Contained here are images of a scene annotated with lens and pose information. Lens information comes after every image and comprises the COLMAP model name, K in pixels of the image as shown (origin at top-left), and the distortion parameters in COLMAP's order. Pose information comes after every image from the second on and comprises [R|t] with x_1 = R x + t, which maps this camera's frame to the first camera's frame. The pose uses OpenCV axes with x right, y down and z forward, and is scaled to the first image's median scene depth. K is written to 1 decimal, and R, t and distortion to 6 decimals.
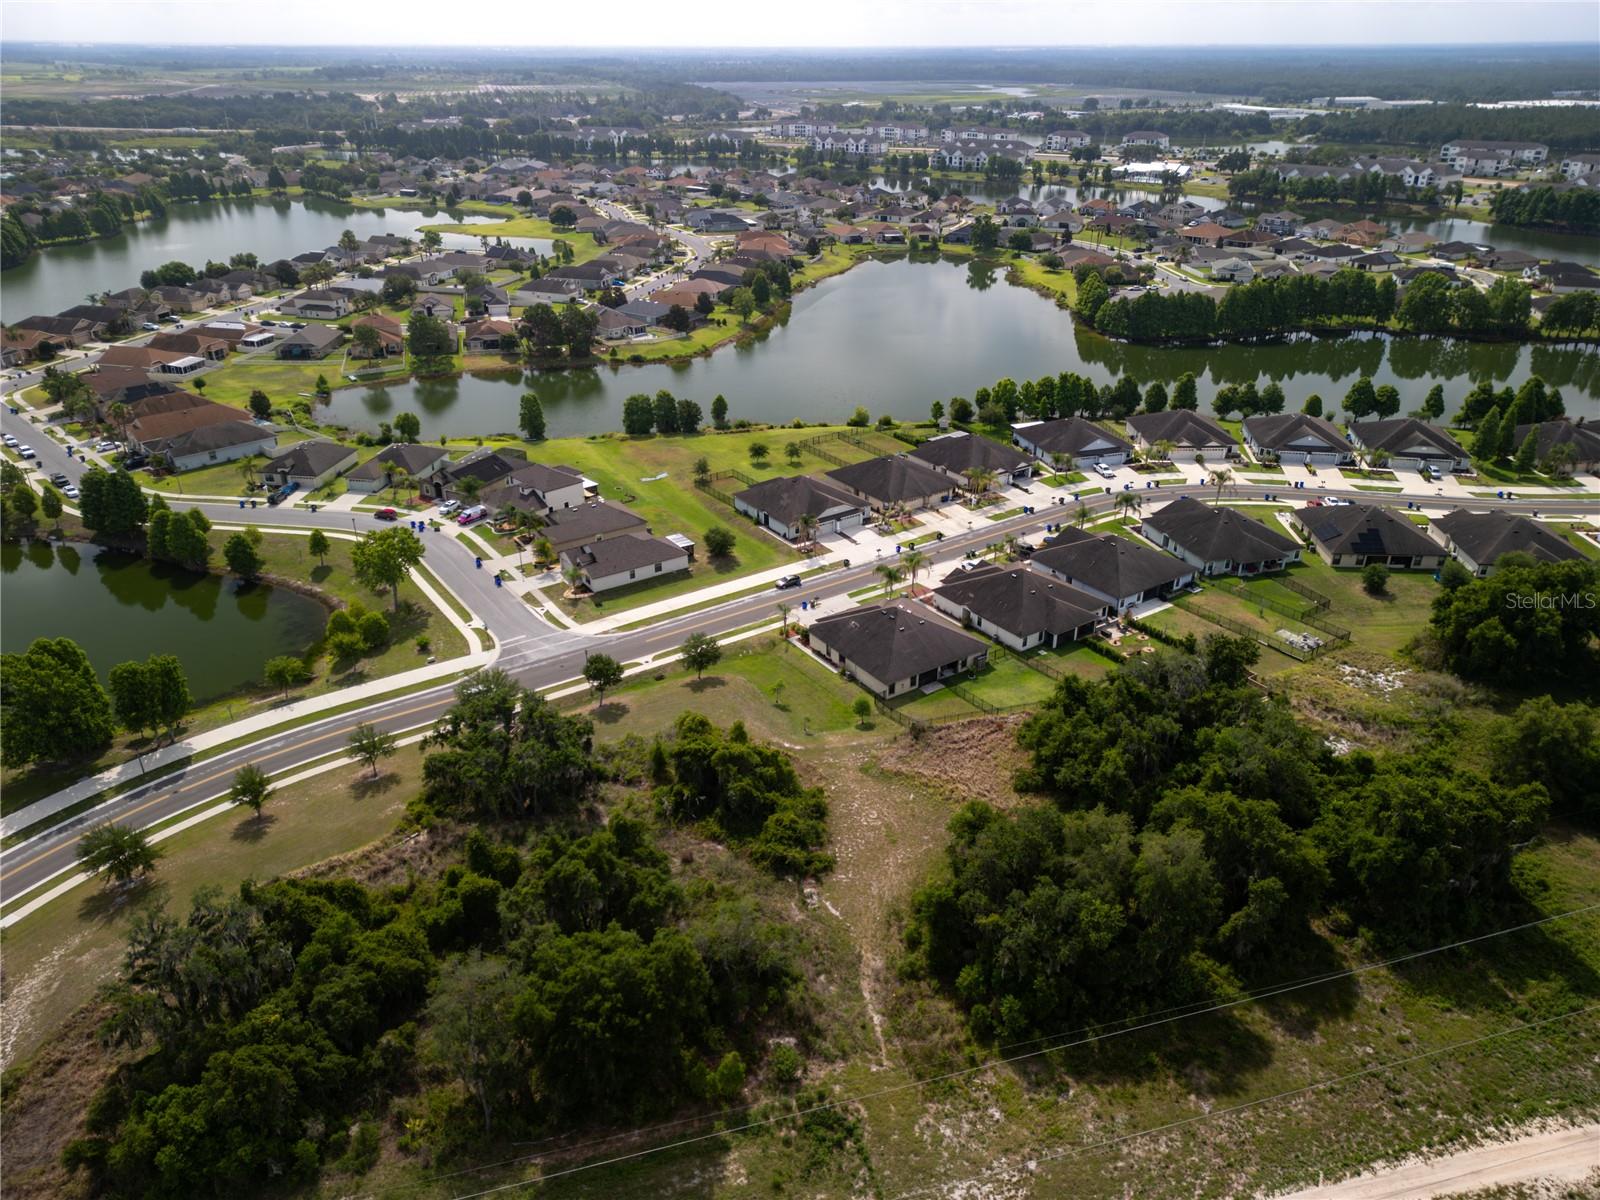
lens RADIAL K [[1129.5, 0, 812.2], [0, 1129.5, 583.8], [0, 0, 1]] dist [0.070814, -0.060124]
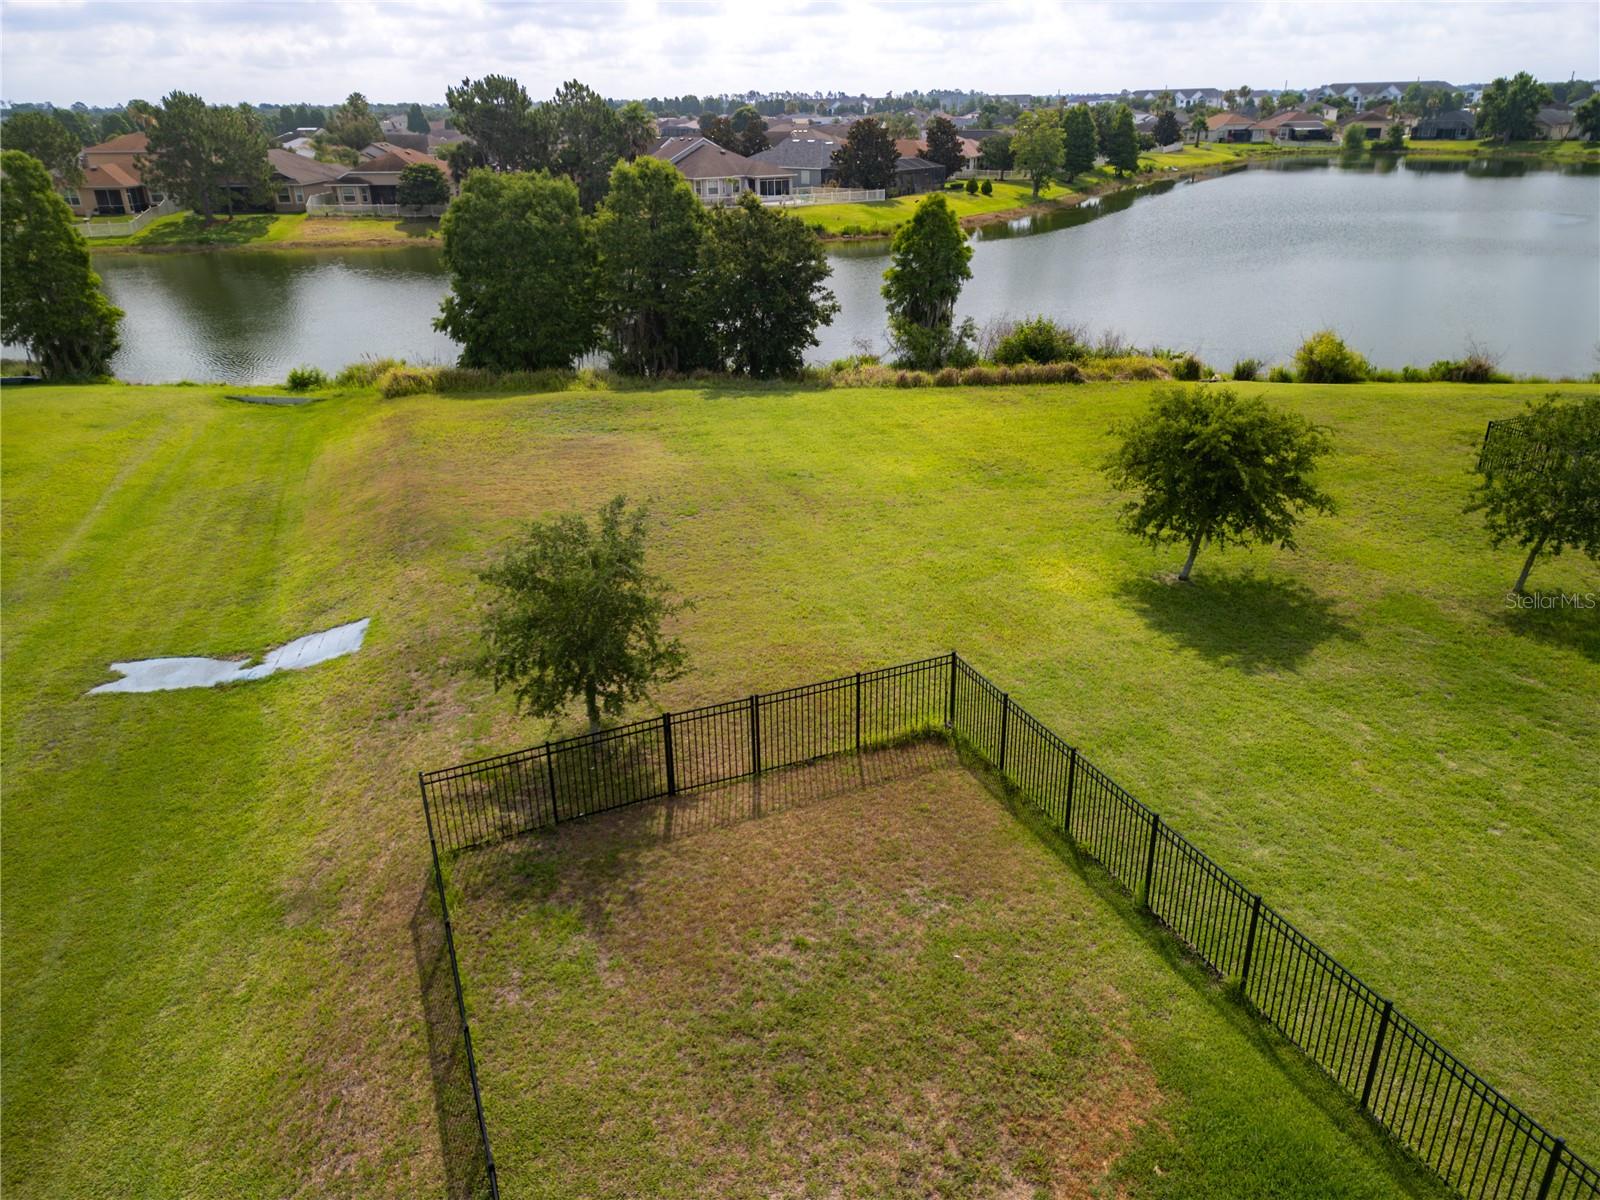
lens RADIAL K [[1129.5, 0, 812.3], [0, 1129.5, 599.6], [0, 0, 1]] dist [0.070814, -0.060124]
pose [[0.974560, 0.076361, -0.210718, -0.061711], [-0.083459, 0.996198, -0.024986, -0.100977], [0.208009, 0.041937, 0.977228, 0.899908]]
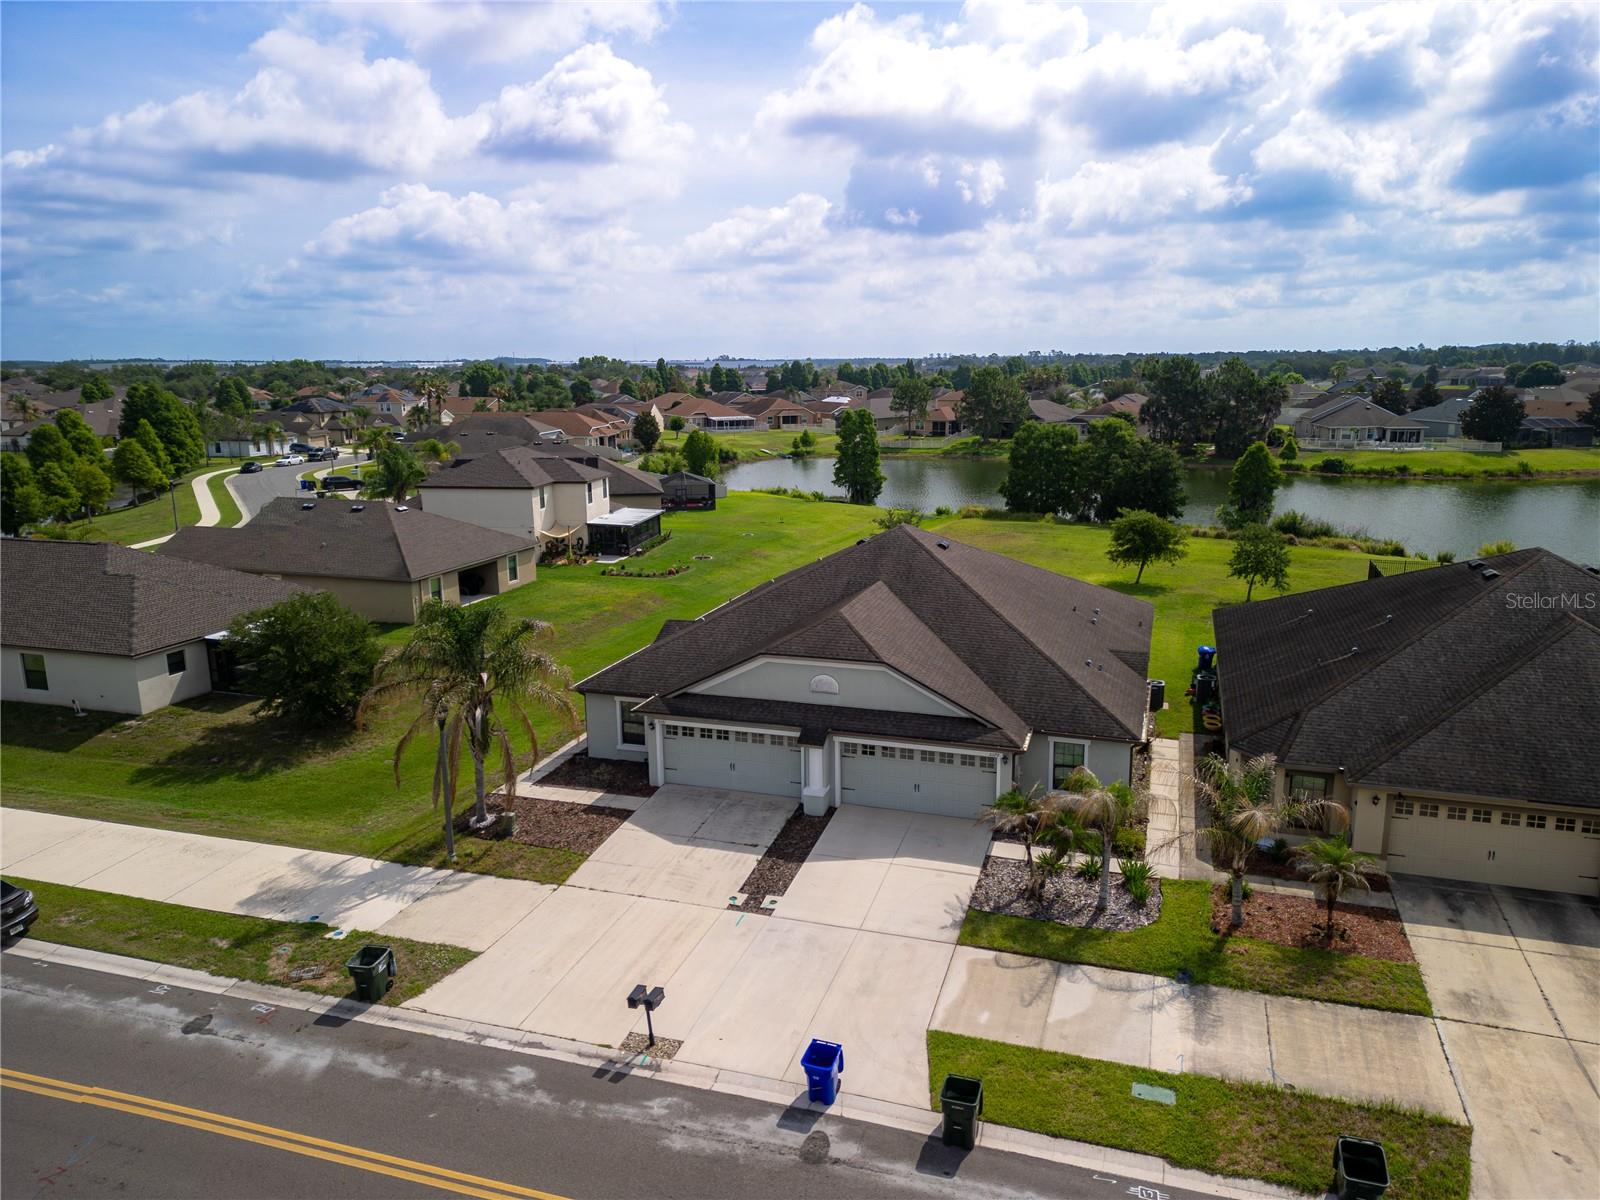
lens RADIAL K [[1129.5, 0, 806.7], [0, 1129.5, 599.2], [0, 0, 1]] dist [0.070814, -0.060124]
pose [[0.603153, 0.160585, -0.781293, 0.133009], [-0.334880, 0.939994, -0.065321, -0.056623], [0.723922, 0.301038, 0.620737, 0.772137]]
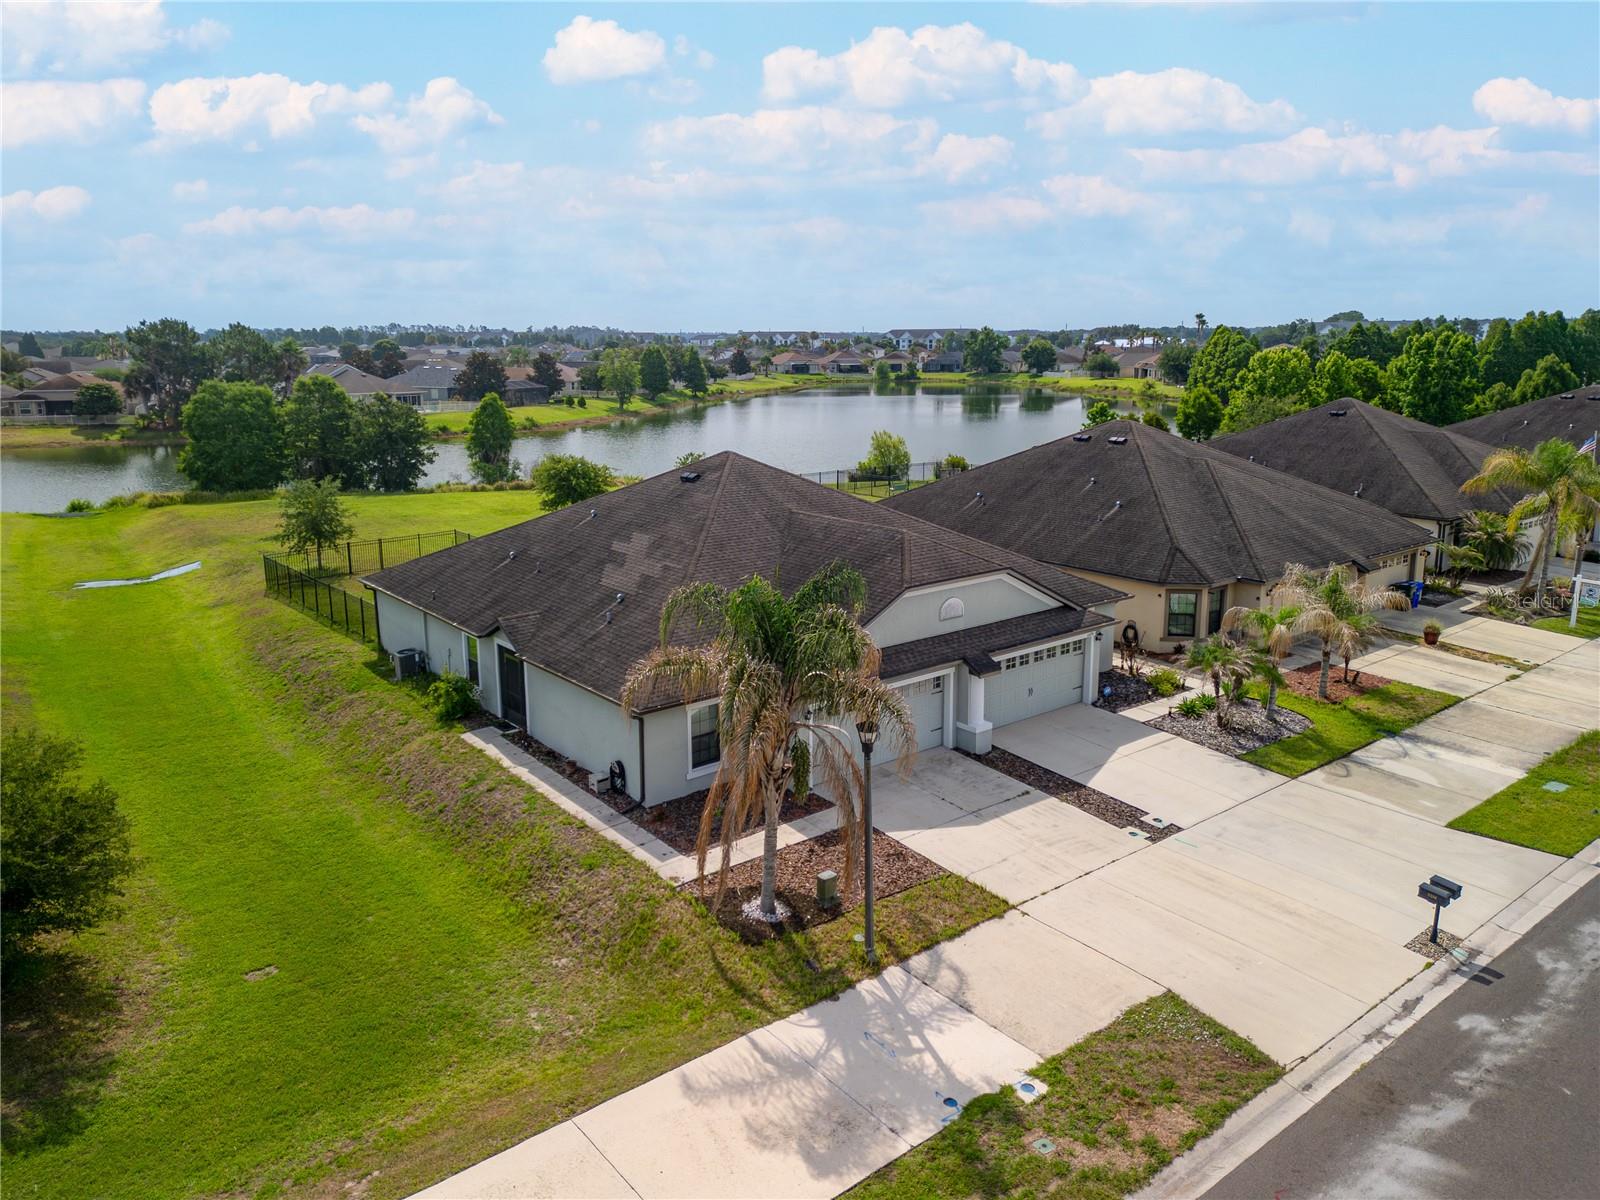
lens RADIAL K [[1129.5, 0, 816.6], [0, 1129.5, 571.8], [0, 0, 1]] dist [0.070814, -0.060124]
pose [[0.997294, -0.018305, 0.071206, -0.007934], [0.034653, 0.971216, -0.235665, -0.029737], [-0.064843, 0.237495, 0.969222, 0.741293]]
